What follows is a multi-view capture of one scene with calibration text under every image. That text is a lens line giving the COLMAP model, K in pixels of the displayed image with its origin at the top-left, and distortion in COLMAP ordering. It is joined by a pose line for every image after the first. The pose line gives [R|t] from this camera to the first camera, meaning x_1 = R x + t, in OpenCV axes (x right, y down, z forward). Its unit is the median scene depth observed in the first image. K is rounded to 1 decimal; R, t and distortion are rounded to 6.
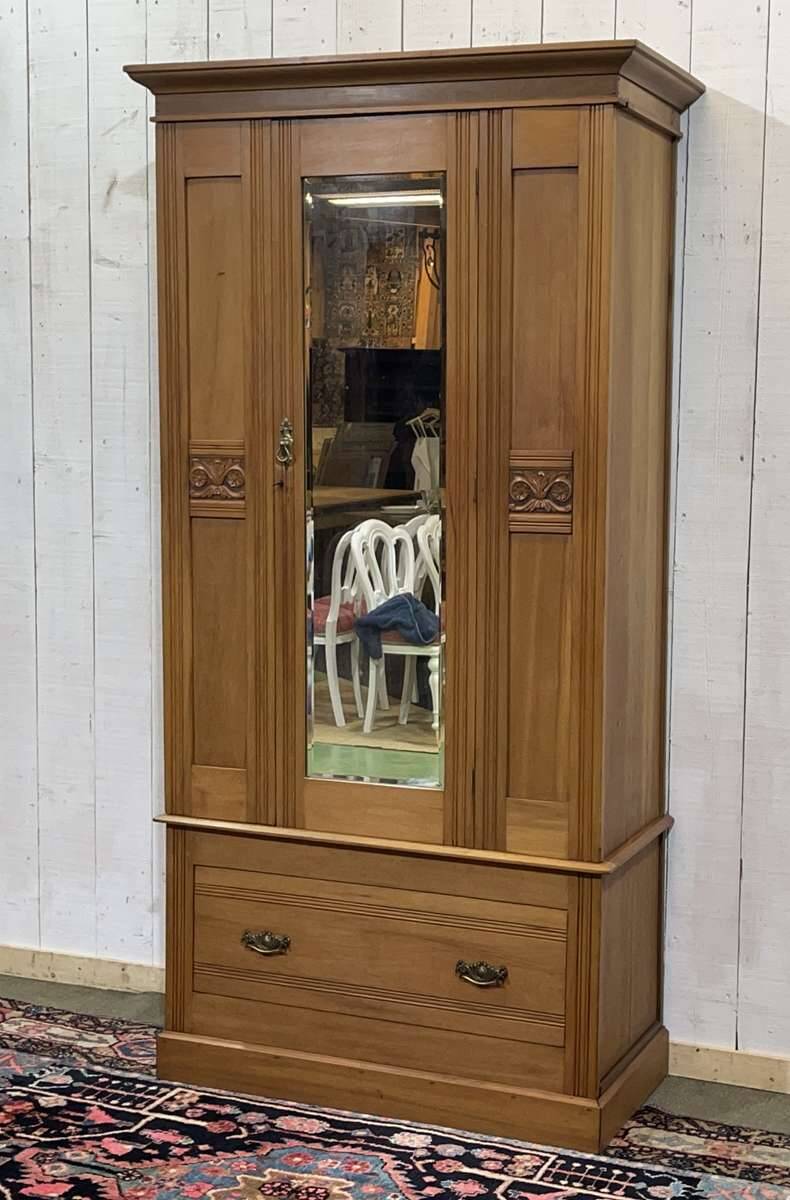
lens RADIAL K [[1844.3, 0, 452.5], [0, 1844.3, 612.9], [0, 0, 1]] dist [0.058675, 0.000000]
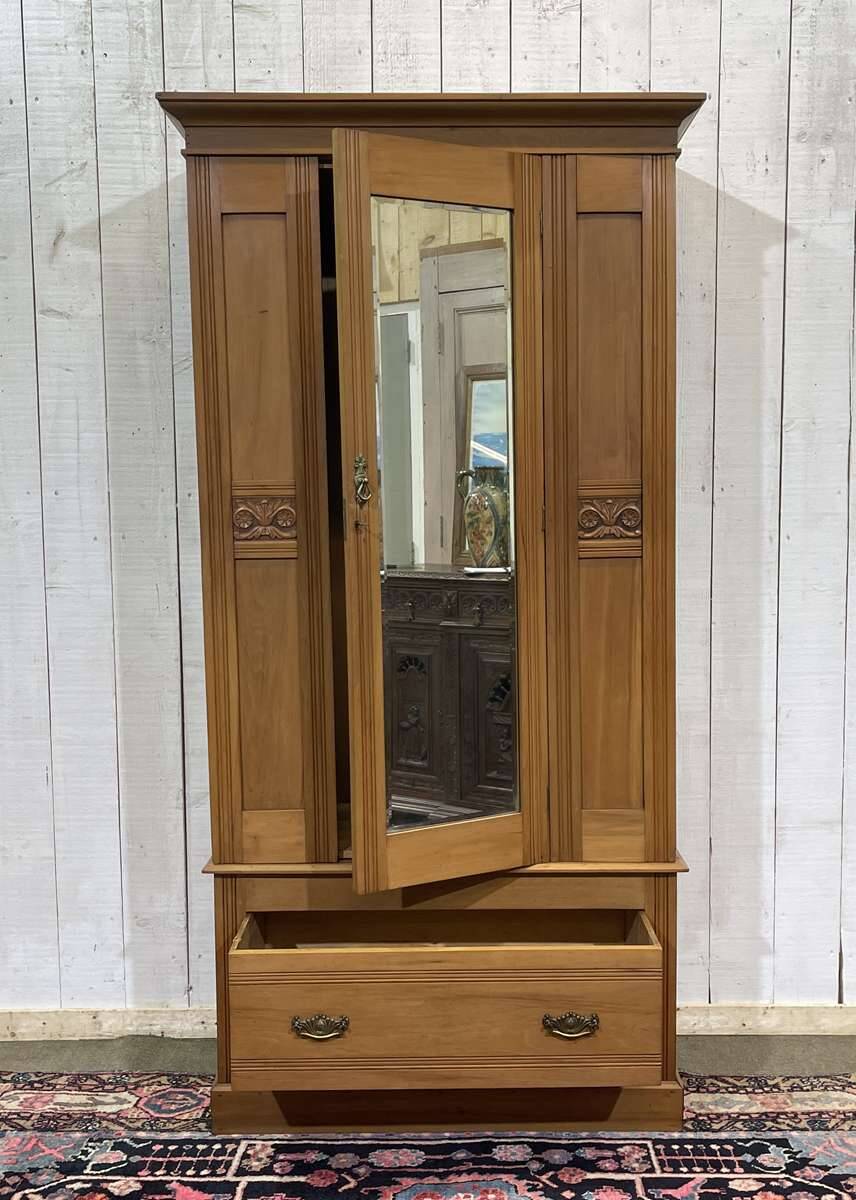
lens RADIAL K [[1274.5, 0, 463.7], [0, 1274.5, 606.3], [0, 0, 1]] dist [0.033510, 0.000000]
pose [[0.928617, -0.055125, 0.366921, -0.282752], [0.063300, 0.997942, -0.010274, -0.012376], [-0.365599, 0.032767, 0.930195, 0.327448]]
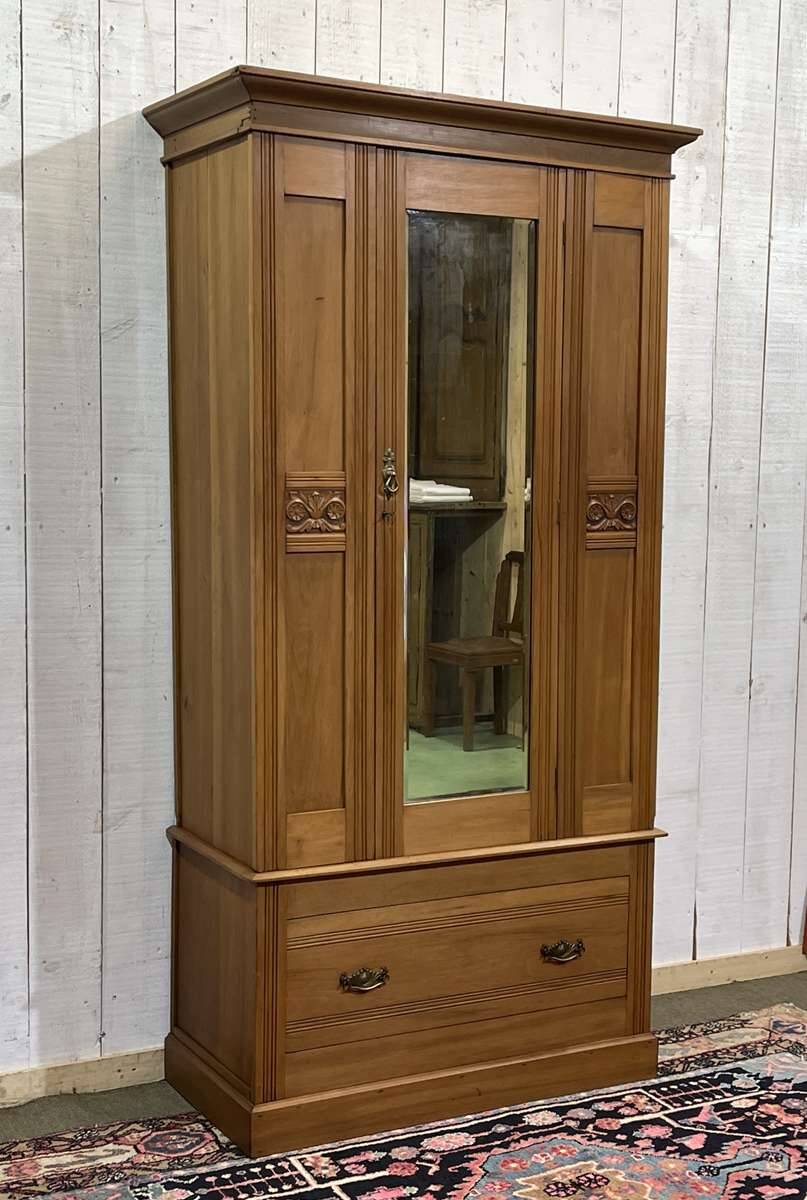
lens RADIAL K [[1677.7, 0, 453.1], [0, 1677.7, 613.8], [0, 0, 1]] dist [0.048820, 0.000000]
pose [[0.638685, -0.081221, 0.765169, -0.756011], [0.079657, 0.996050, 0.039240, -0.048442], [-0.765334, 0.035889, 0.642632, 0.387558]]
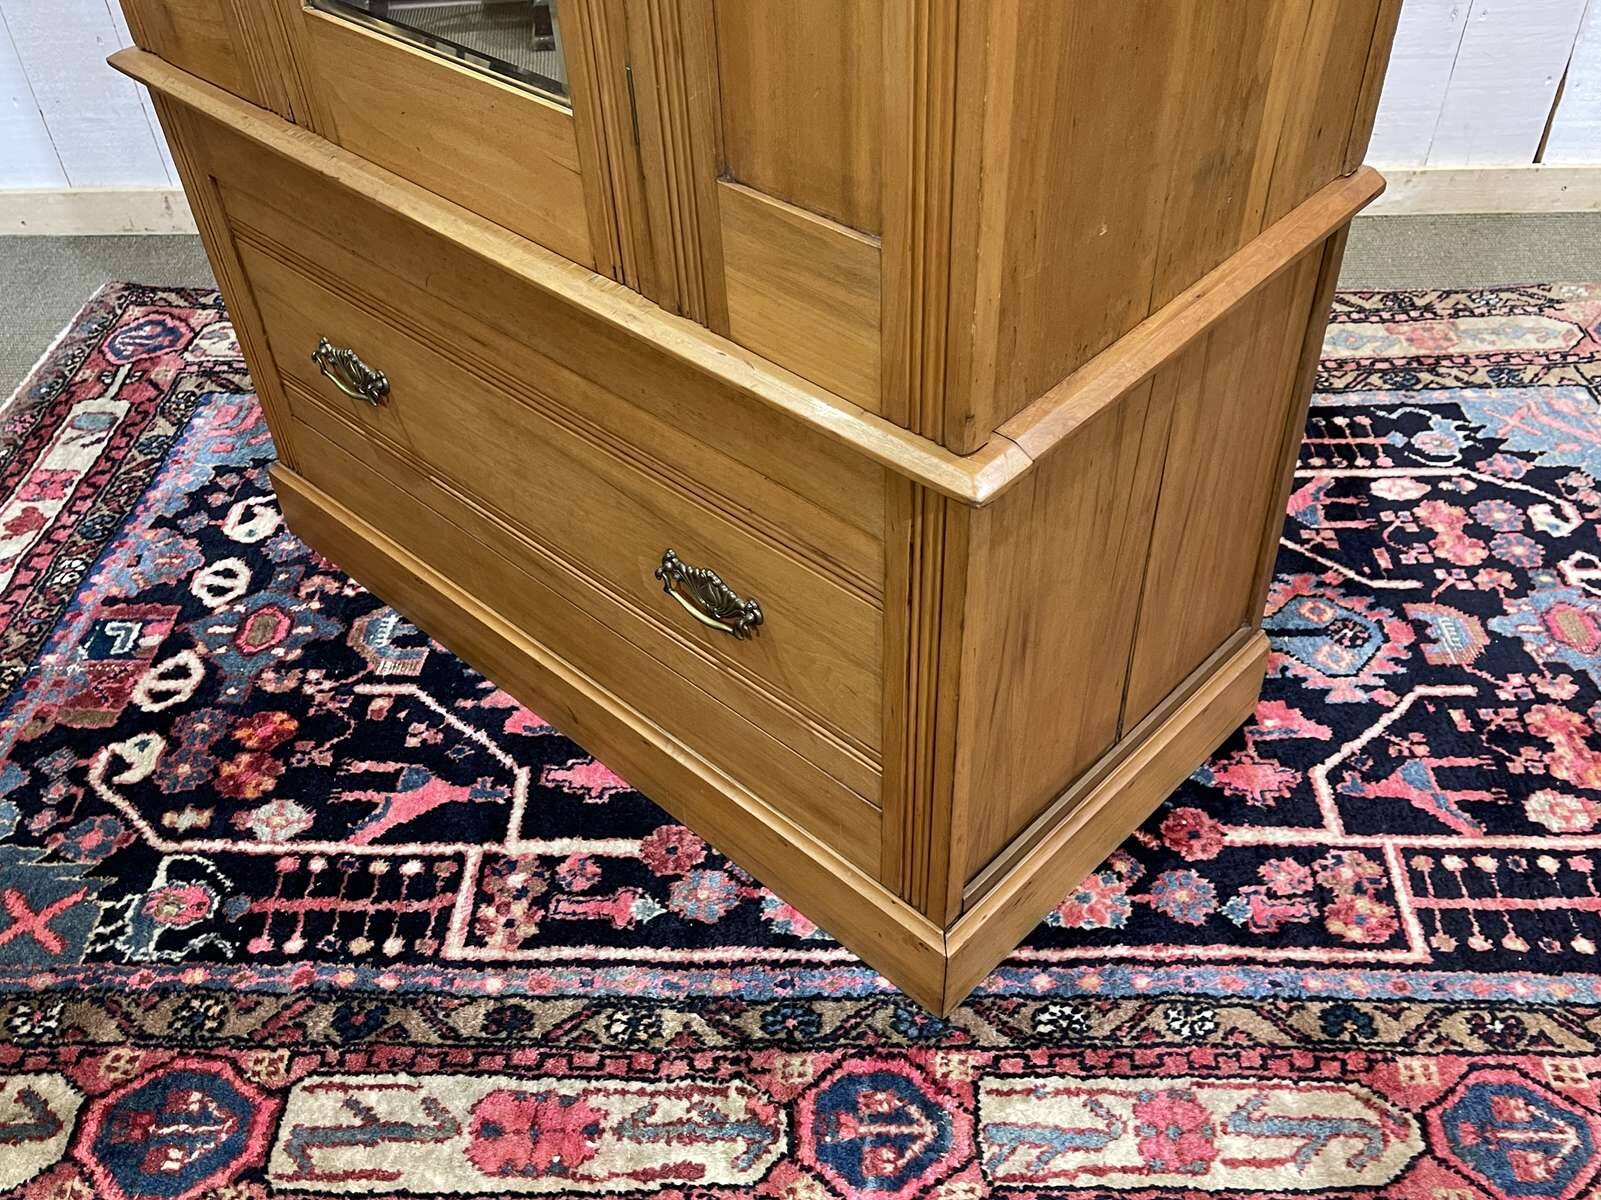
lens RADIAL K [[1404.7, 0, 799.6], [0, 1404.7, 598.5], [0, 0, 1]] dist [0.046928, -0.038873]
pose [[0.934141, -0.268826, 0.234760, -0.215104], [0.080384, 0.799341, 0.595476, 0.031495], [-0.347733, -0.537388, 0.768307, 0.600031]]
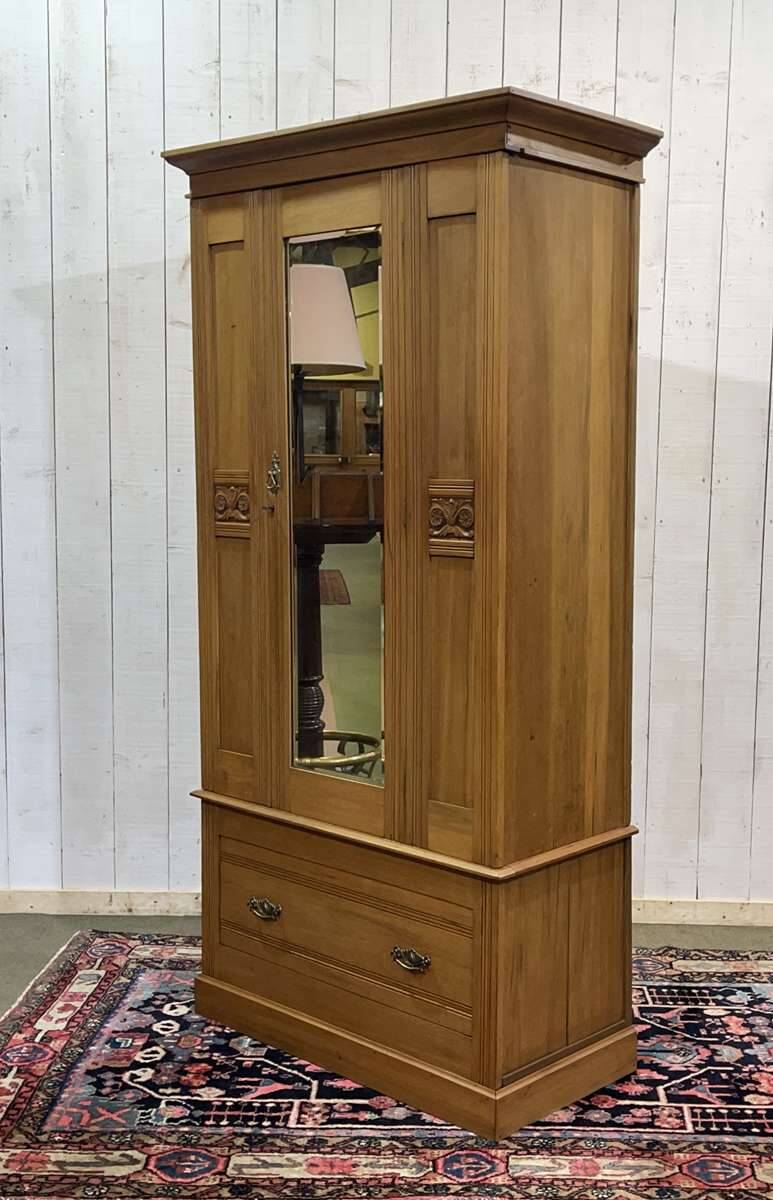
lens RADIAL K [[1430.5, 0, 464.3], [0, 1430.5, 608.6], [0, 0, 1]] dist [0.037953, 0.000000]
pose [[0.927277, -0.040255, 0.372205, -0.434005], [0.038047, 0.999188, 0.013279, -0.007436], [-0.372437, 0.001848, 0.928055, 0.054811]]
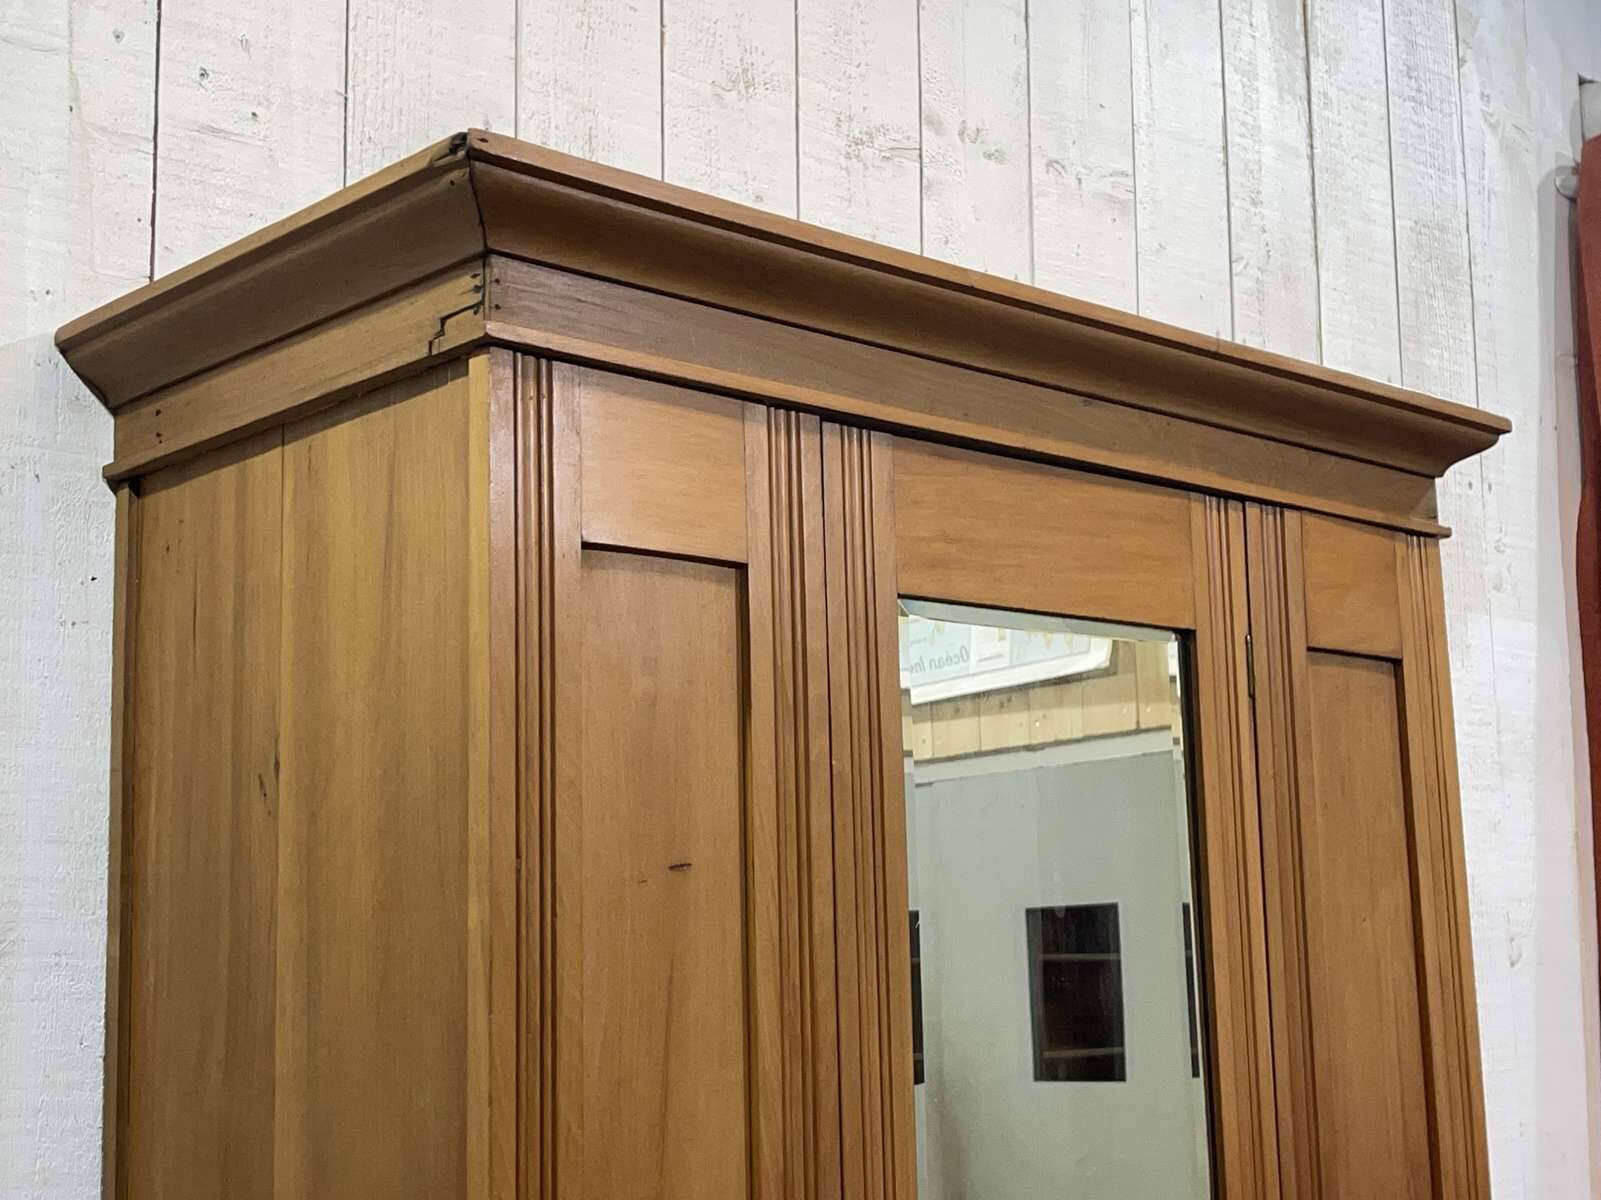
lens RADIAL K [[2313.2, 0, 822.7], [0, 2313.2, 620.0], [0, 0, 1]] dist [0.062697, 0.000000]
pose [[0.451102, 0.118664, 0.884548, -0.447053], [0.129419, 0.971947, -0.196390, -0.144437], [-0.883039, 0.203069, 0.423090, 0.805974]]
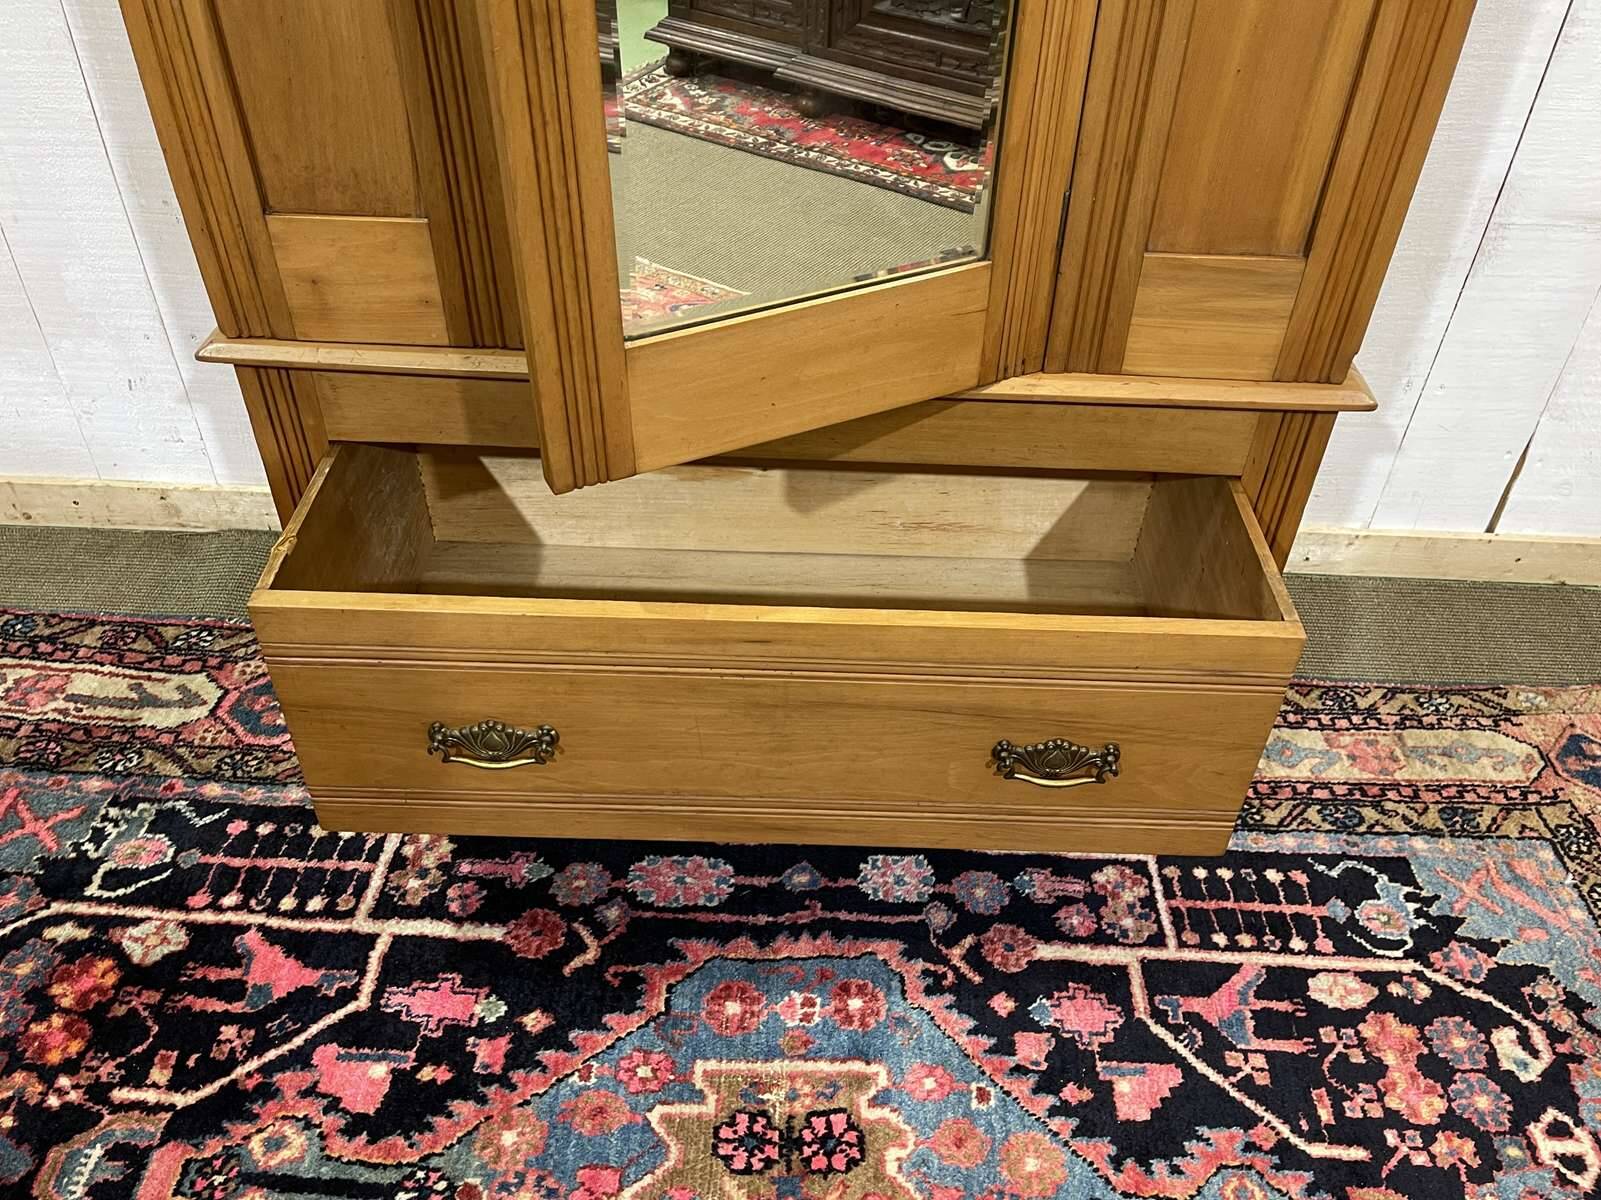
lens RADIAL K [[1276.8, 0, 808.4], [0, 1276.8, 607.0], [0, 0, 1]] dist [0.064134, -0.075595]
pose [[0.937552, -0.215663, 0.272919, -0.129704], [0.024195, 0.823134, 0.567331, 0.001014], [-0.347002, -0.525299, 0.776949, 0.731367]]
